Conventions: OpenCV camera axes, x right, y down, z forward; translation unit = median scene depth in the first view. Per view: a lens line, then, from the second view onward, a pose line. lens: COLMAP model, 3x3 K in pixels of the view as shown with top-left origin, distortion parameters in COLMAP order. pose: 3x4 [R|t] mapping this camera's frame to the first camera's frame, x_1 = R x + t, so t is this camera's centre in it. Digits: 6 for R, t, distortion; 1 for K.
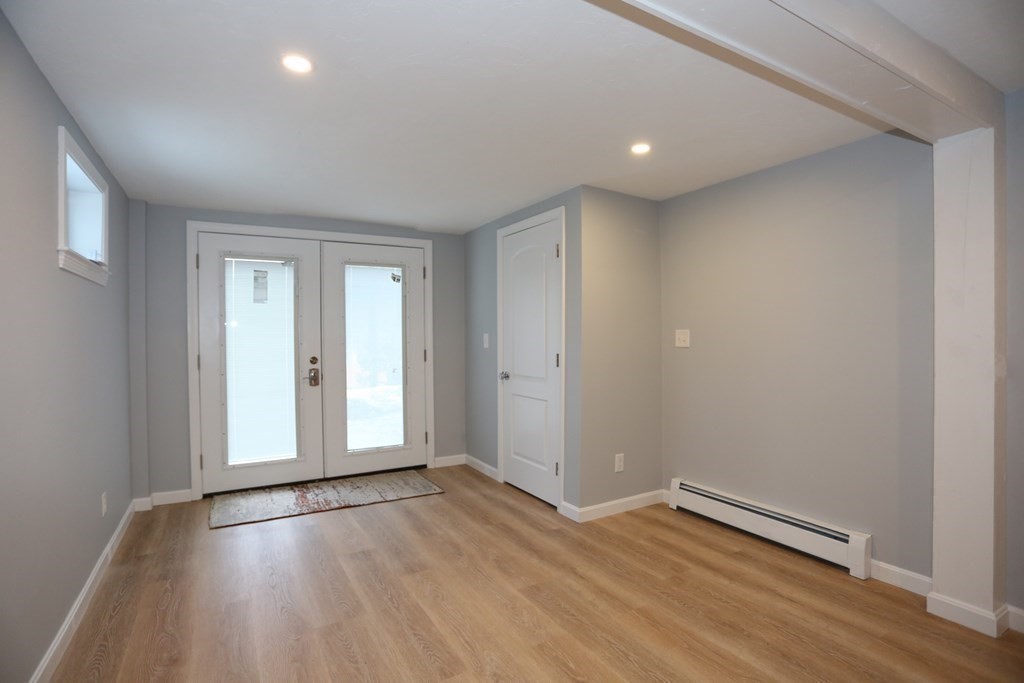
lens RADIAL K [[501.2, 0, 512.0], [0, 501.2, 341.5], [0, 0, 1]] dist [-0.044205, 0.001415]
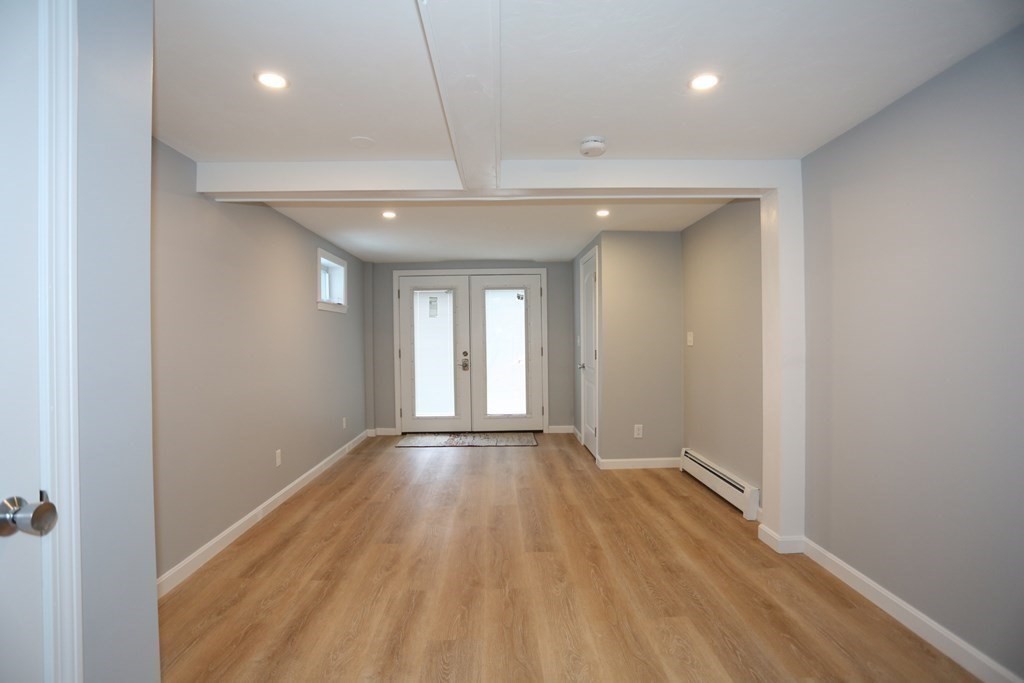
lens RADIAL K [[501.2, 0, 512.0], [0, 501.2, 341.5], [0, 0, 1]] dist [-0.044205, 0.001415]
pose [[0.877965, -0.000050, -0.478726, 0.494564], [-0.000145, 1.000000, -0.000370, 0.001062], [0.478725, 0.000394, 0.877965, -0.305770]]
